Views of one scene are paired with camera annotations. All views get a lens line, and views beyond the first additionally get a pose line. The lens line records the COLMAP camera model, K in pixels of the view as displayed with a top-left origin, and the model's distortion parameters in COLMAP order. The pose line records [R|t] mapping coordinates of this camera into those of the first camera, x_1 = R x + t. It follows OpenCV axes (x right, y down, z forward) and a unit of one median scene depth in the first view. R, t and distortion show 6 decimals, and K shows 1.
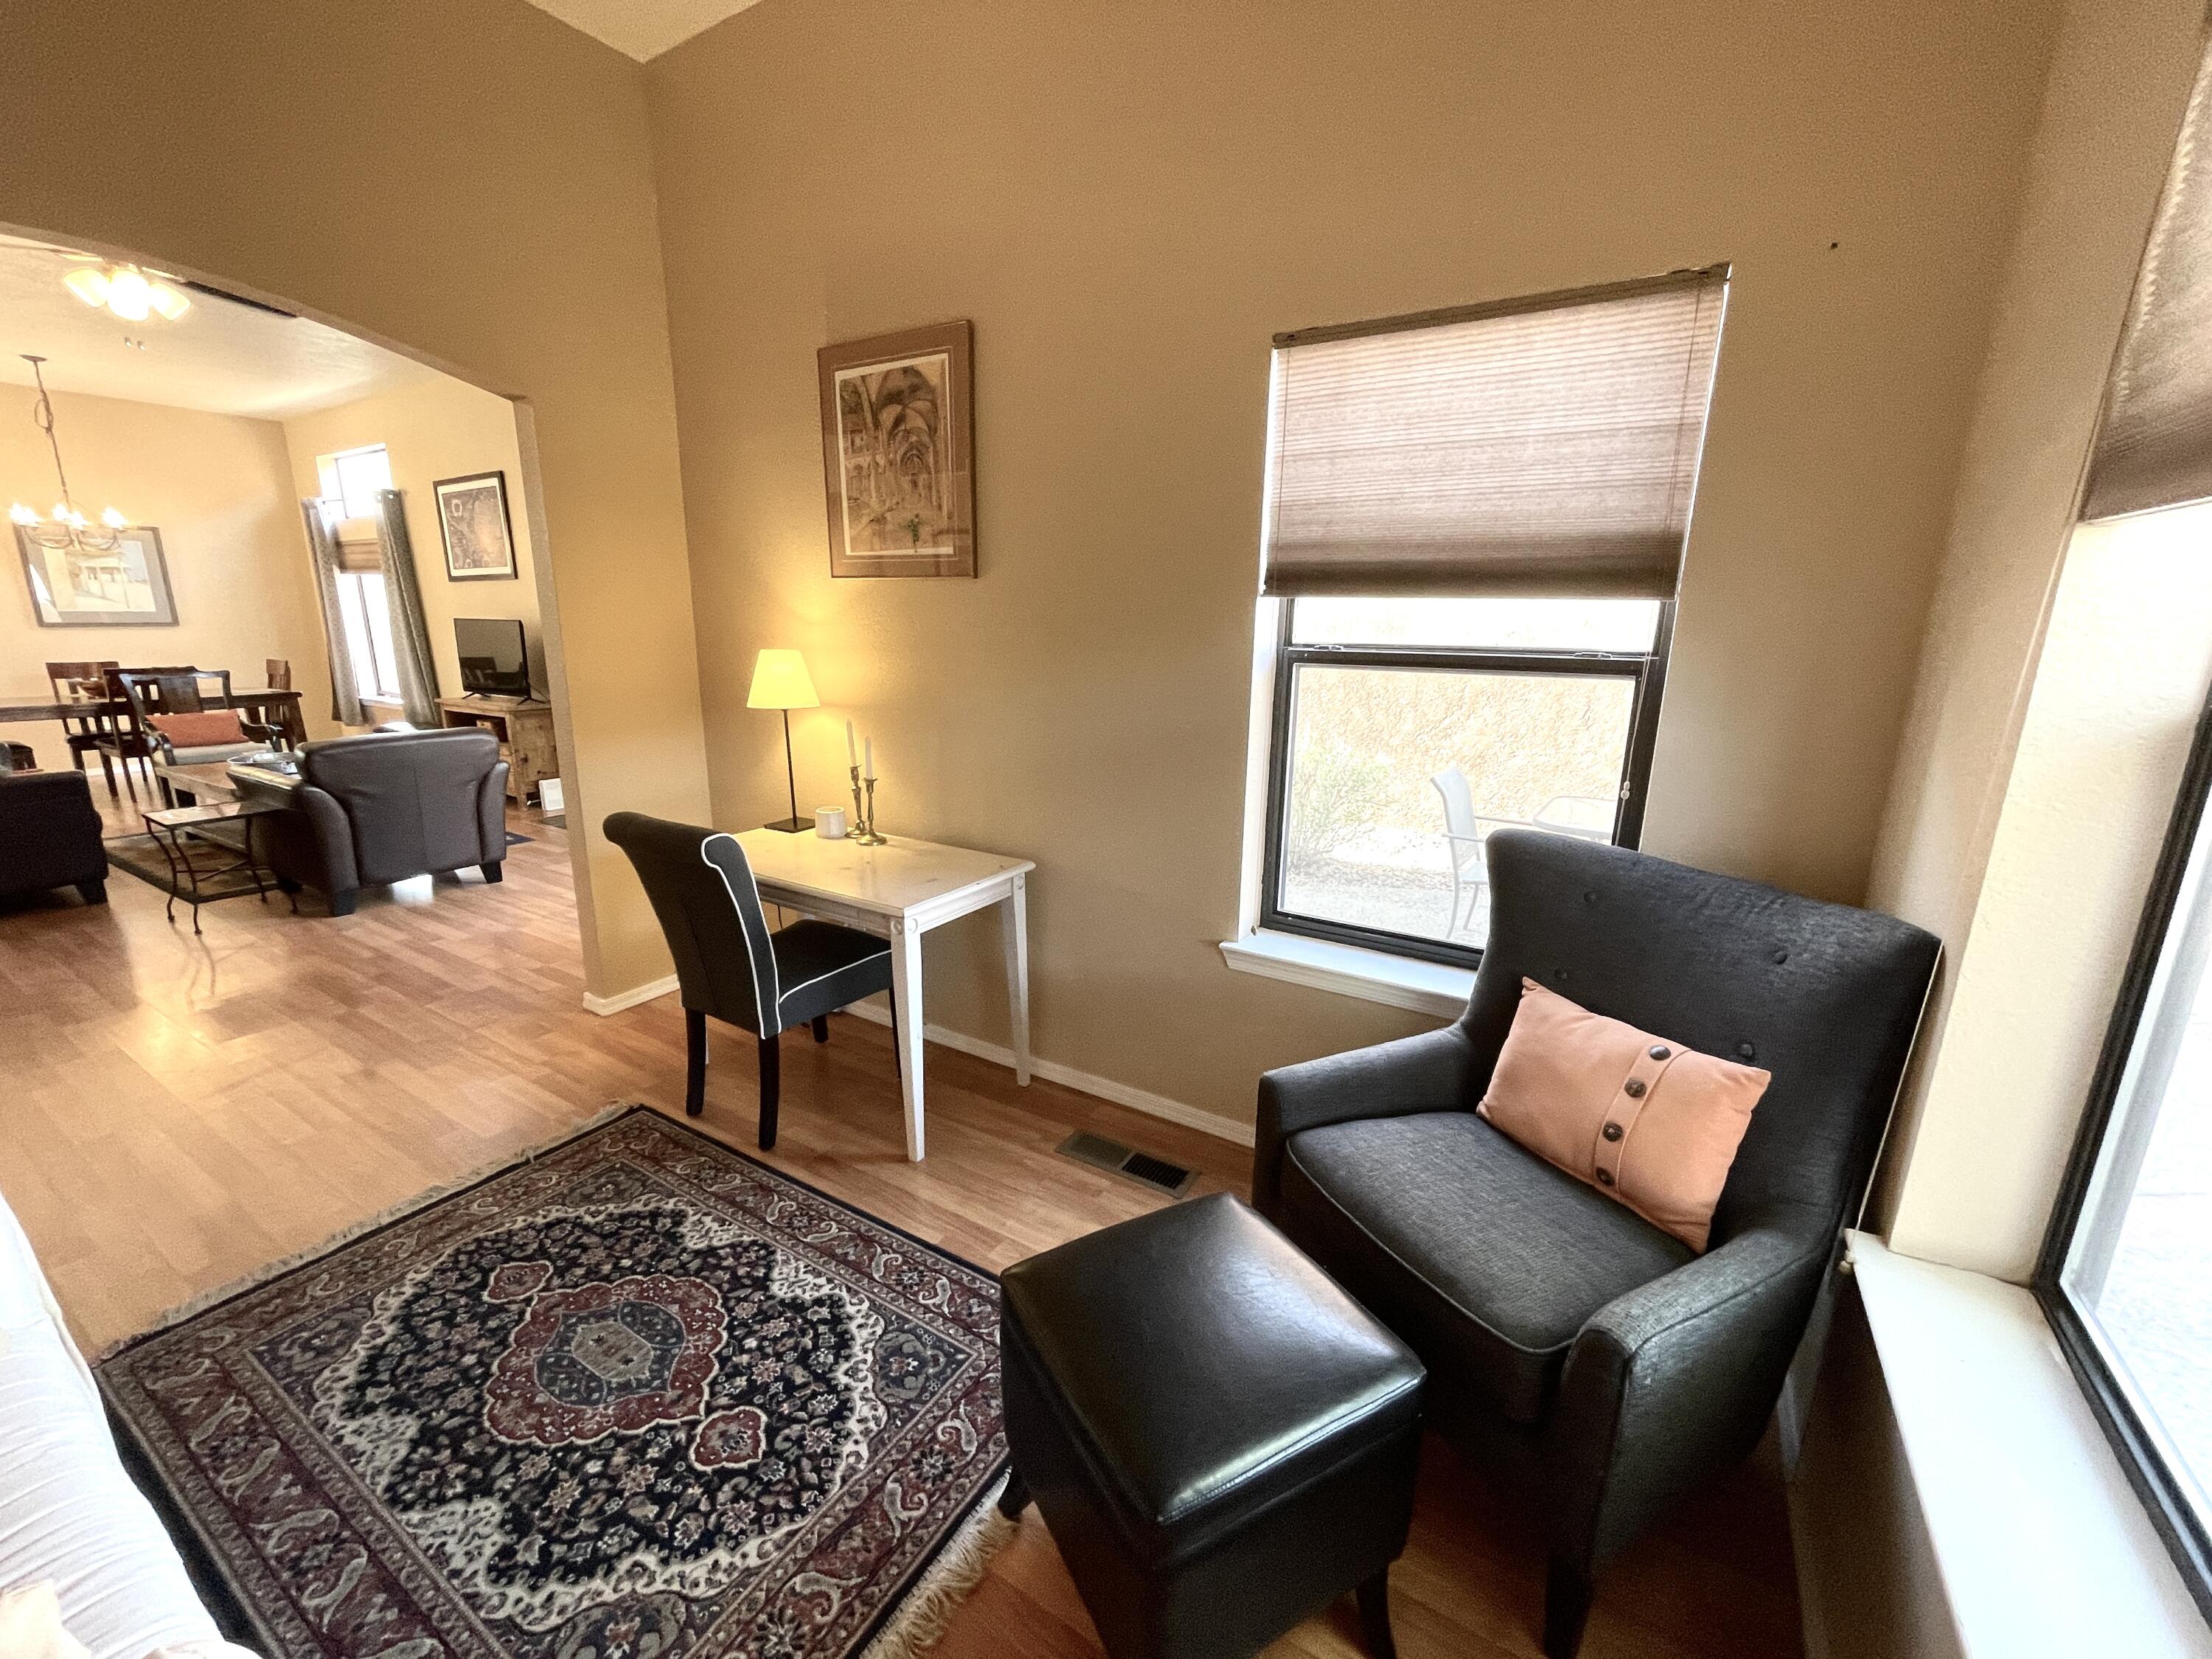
lens RADIAL K [[893.4, 0, 1092.5], [0, 893.4, 836.2], [0, 0, 1]] dist [0.001228, -0.000074]
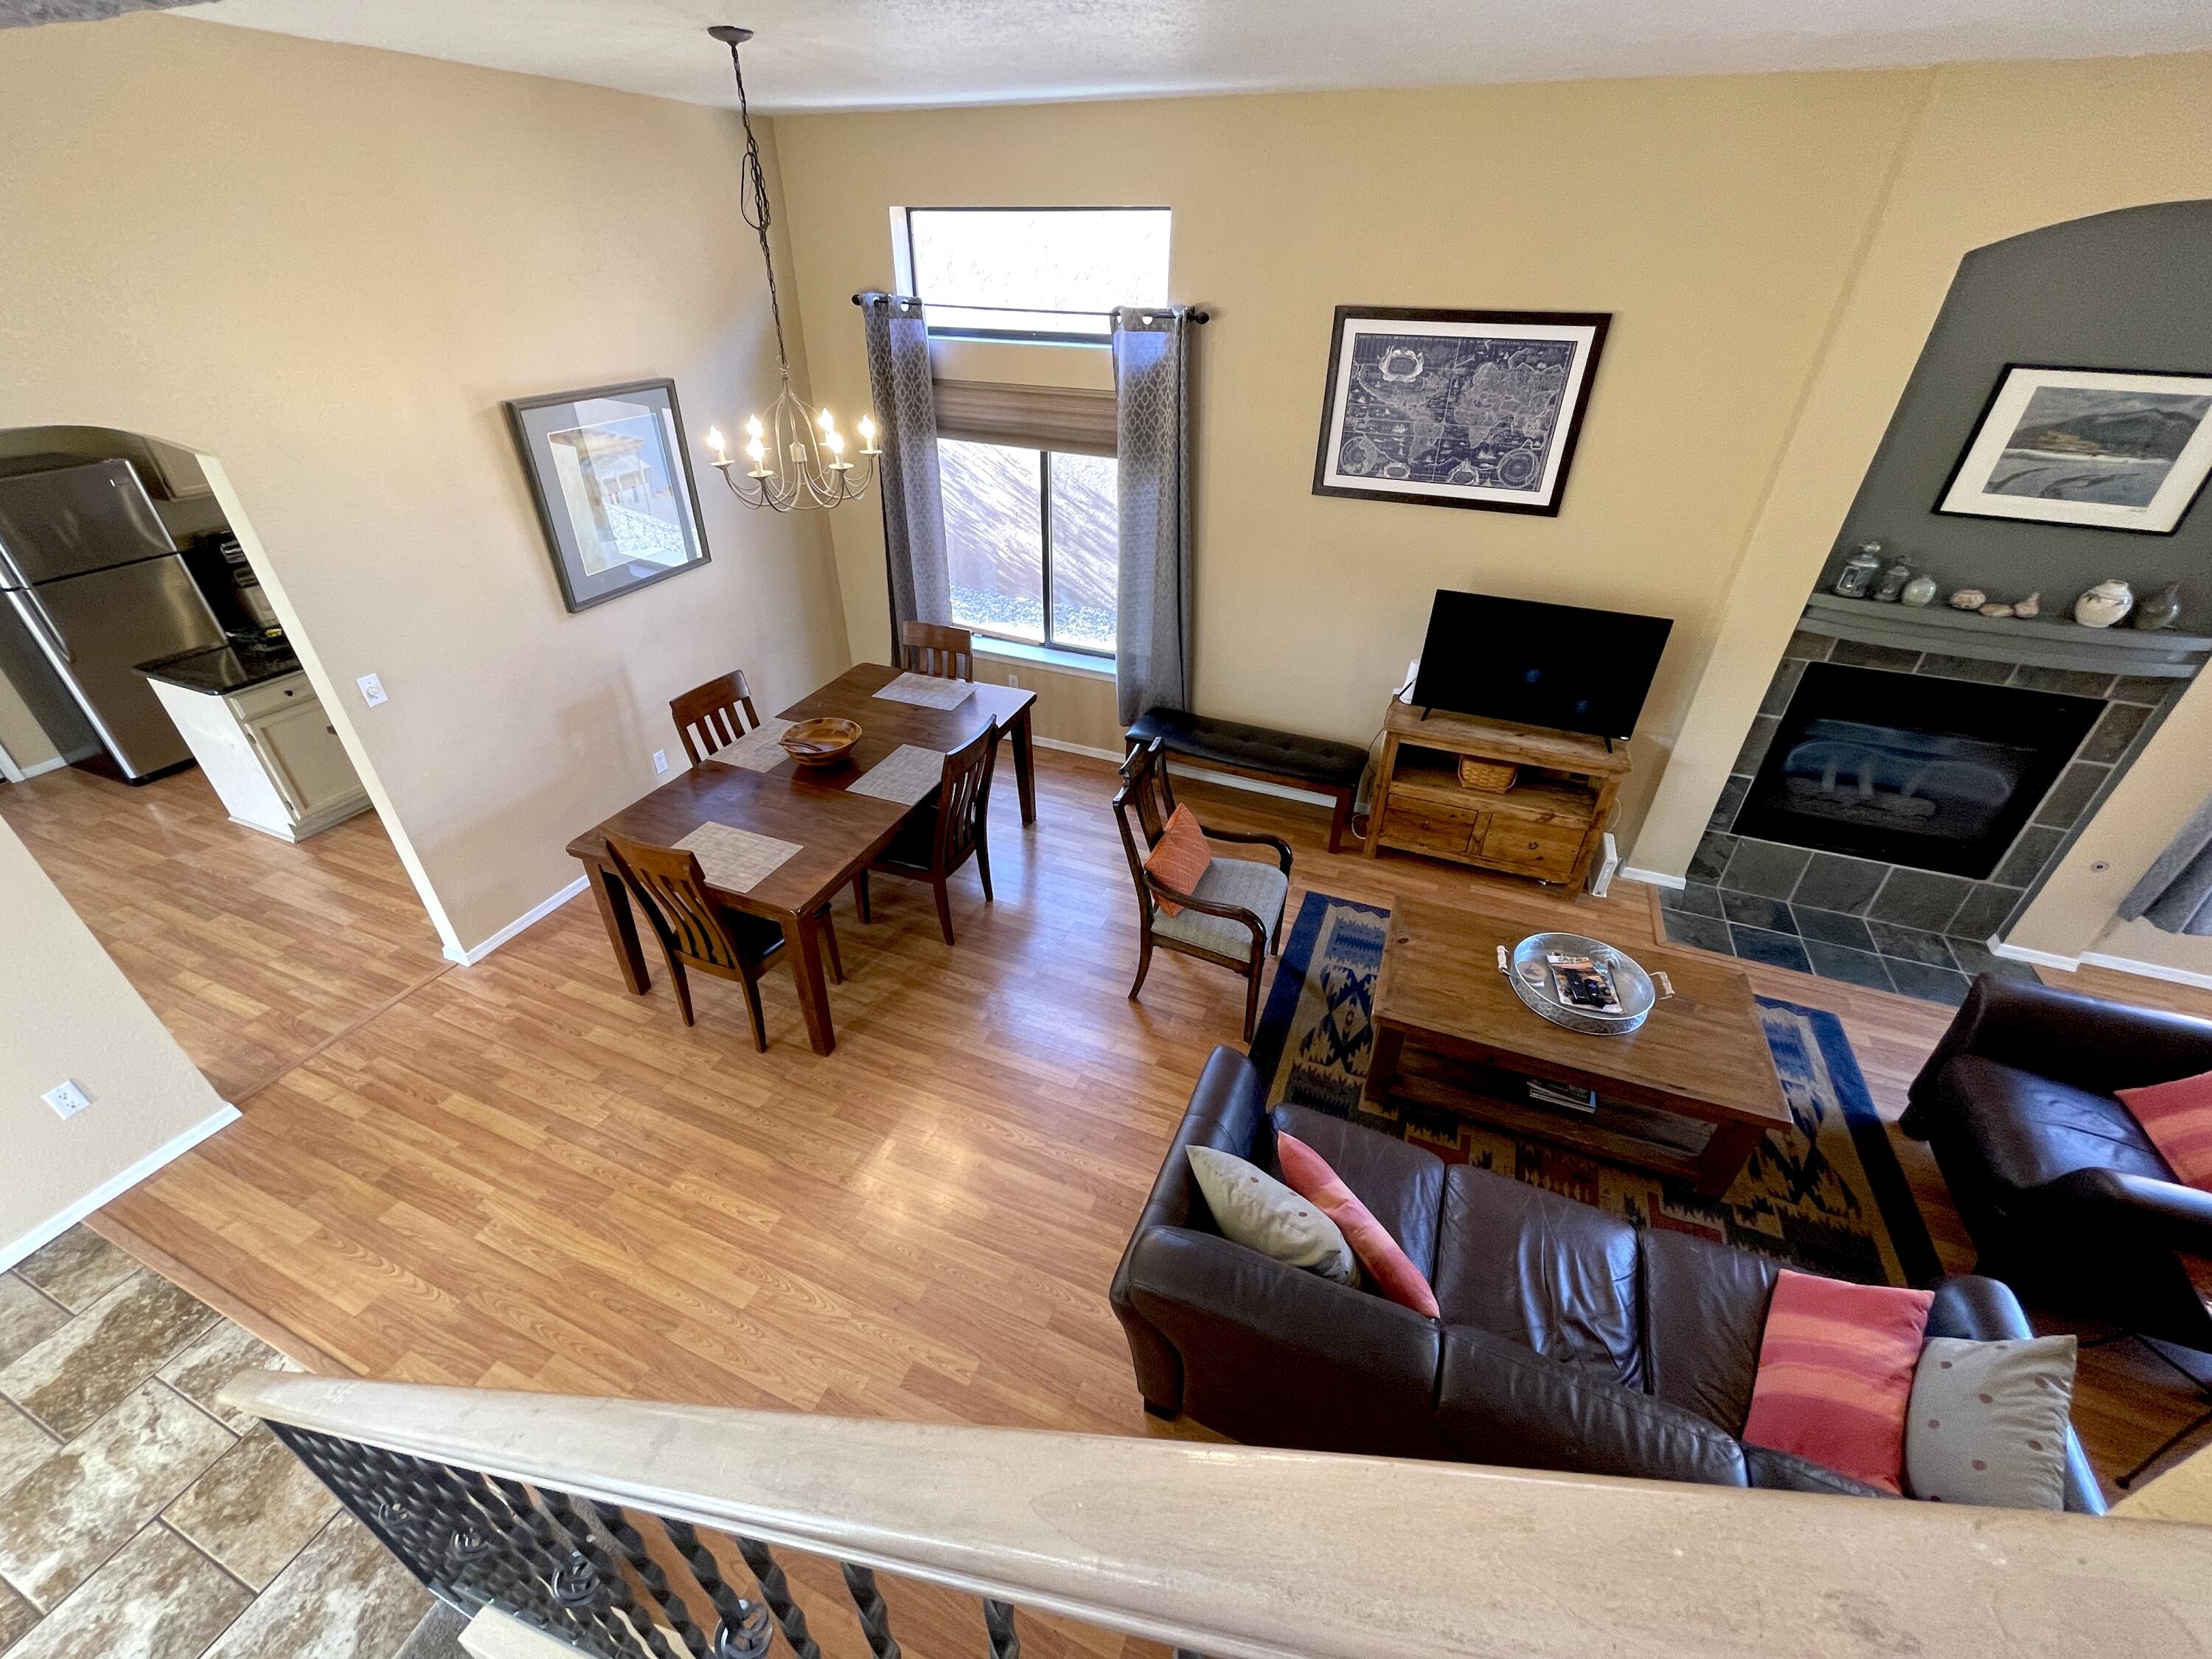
lens RADIAL K [[904.9, 0, 1092.9], [0, 904.9, 835.2], [0, 0, 1]] dist [-0.003206, 0.000856]
pose [[0.986024, -0.090968, 0.139573, -1.820935], [0.038927, 0.940378, 0.337895, -0.530772], [-0.161989, -0.327740, 0.930777, 0.770918]]
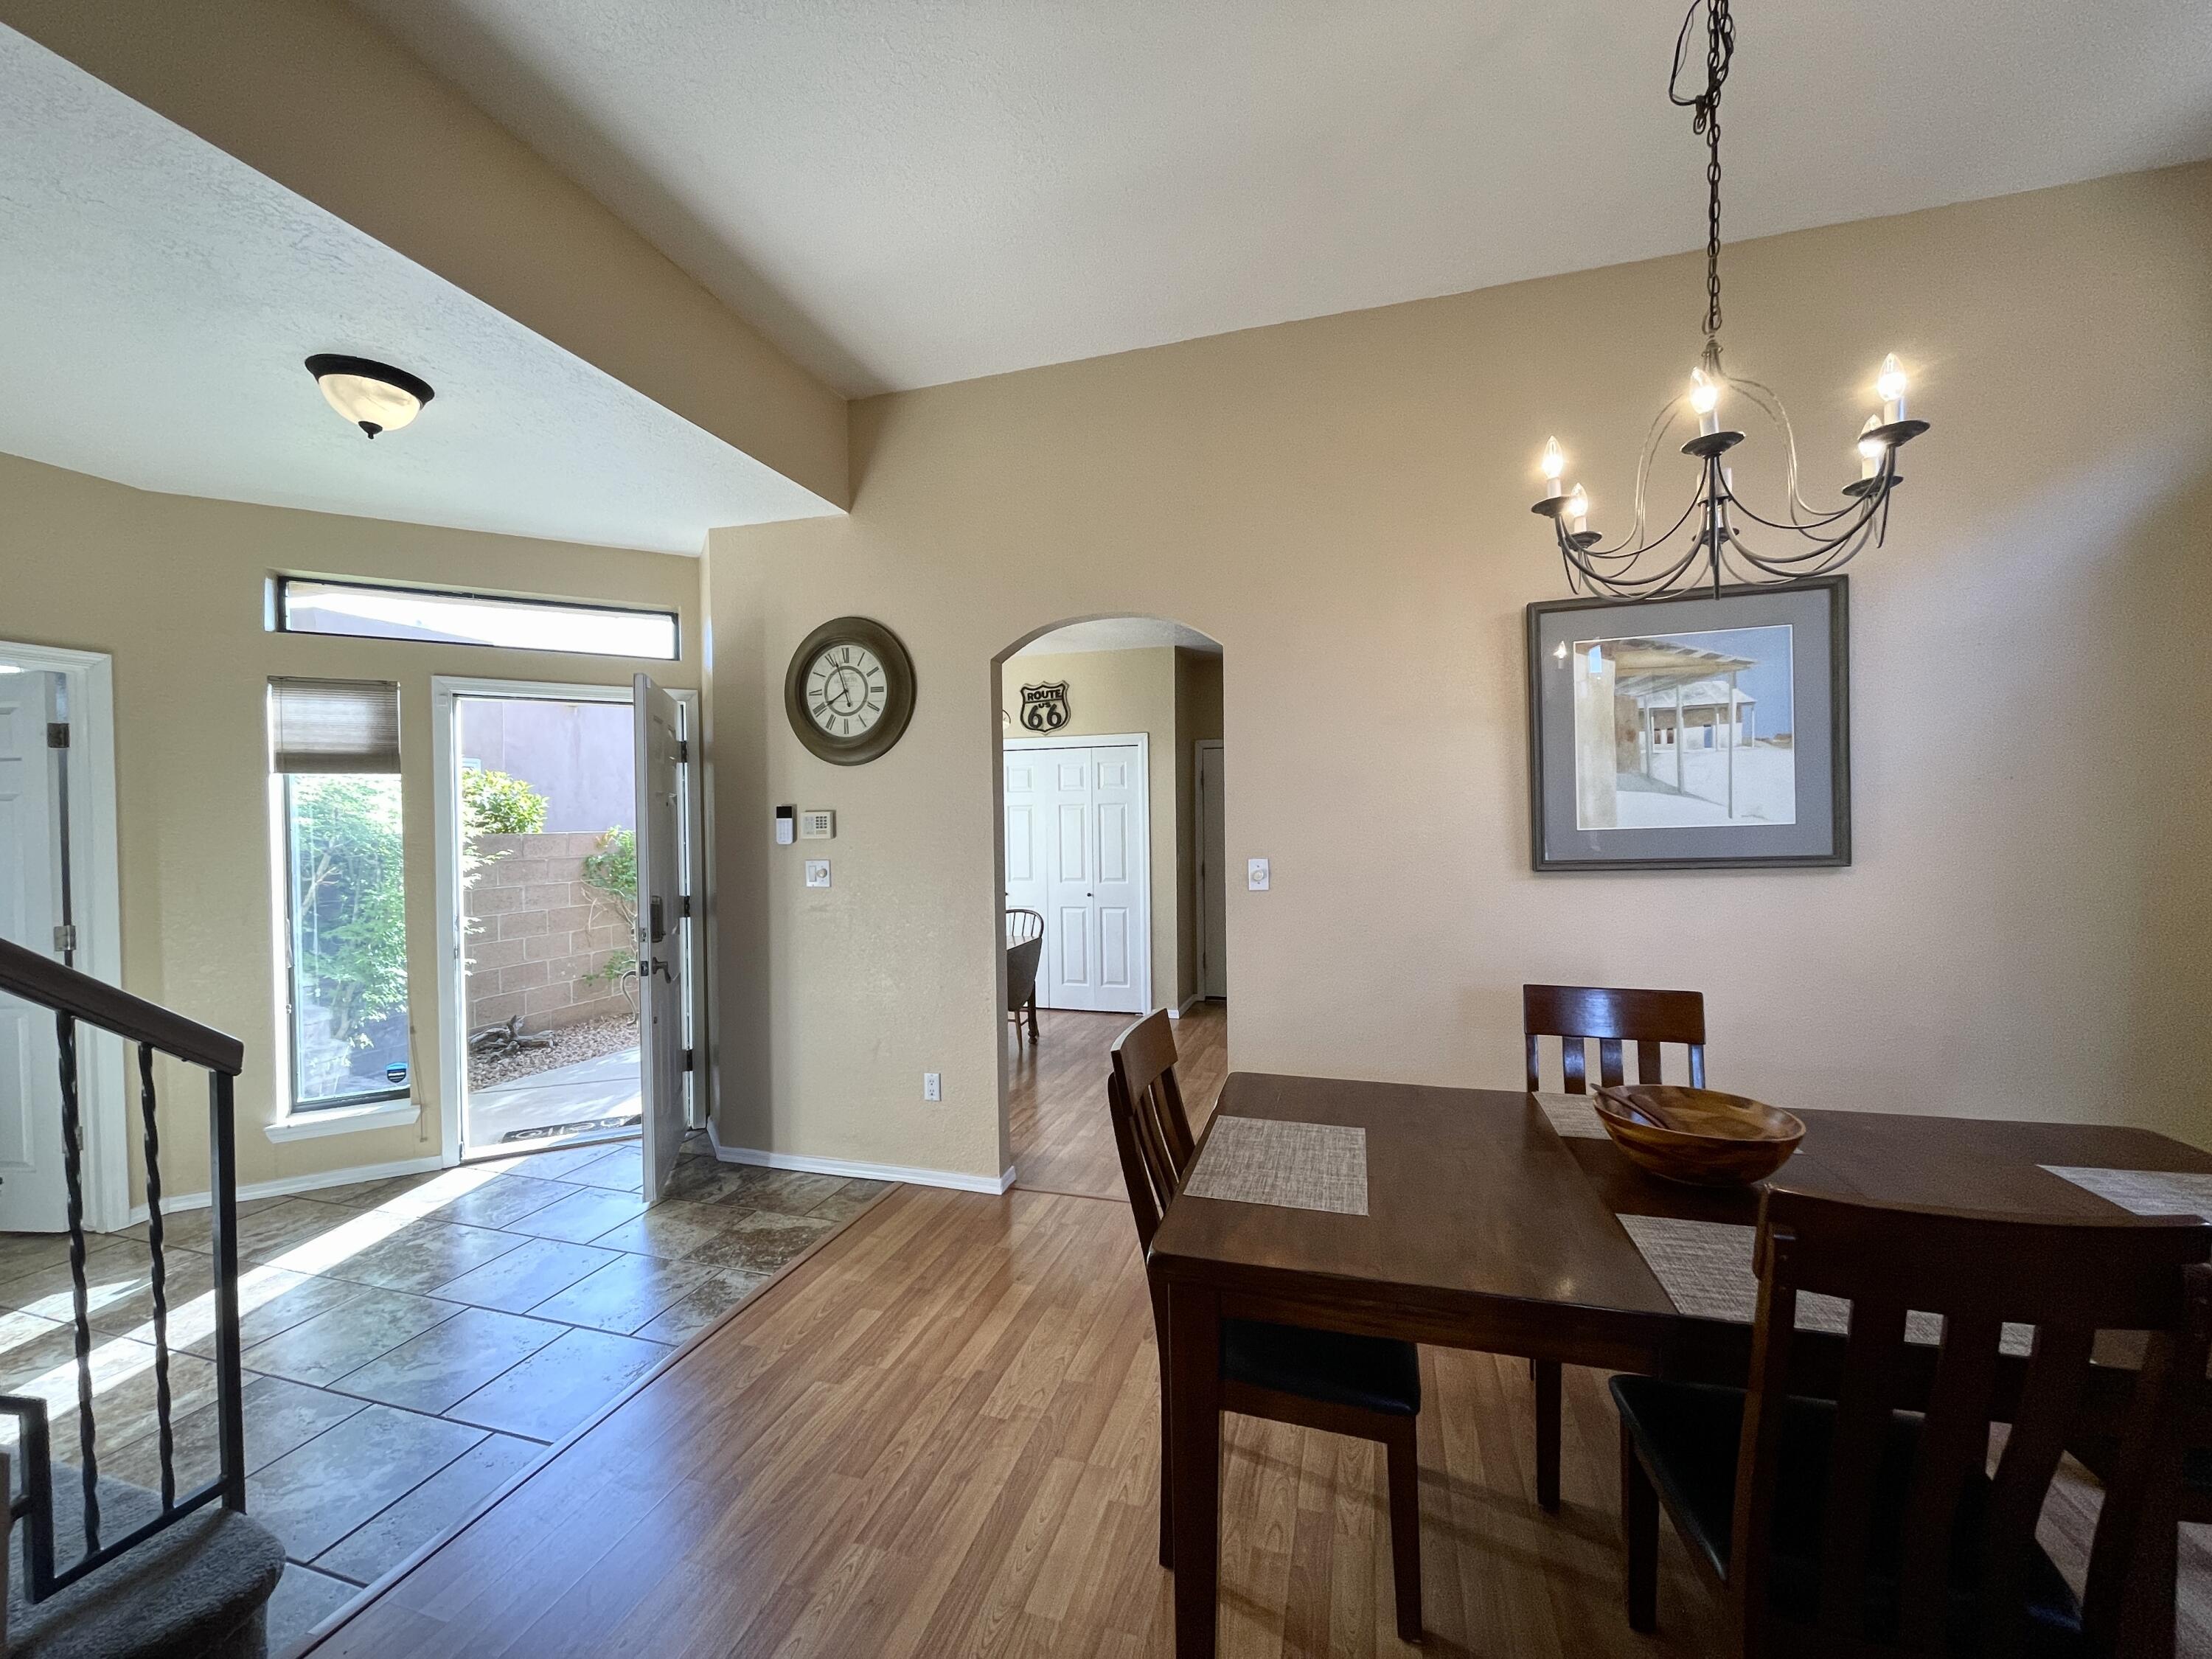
lens RADIAL K [[895.6, 0, 1097.4], [0, 895.6, 834.0], [0, 0, 1]] dist [-0.001929, -0.000260]
pose [[0.263540, -0.002397, -0.964645, -1.621459], [-0.210492, 0.975757, -0.059931, -0.354315], [0.941403, 0.218844, 0.256647, 1.369931]]
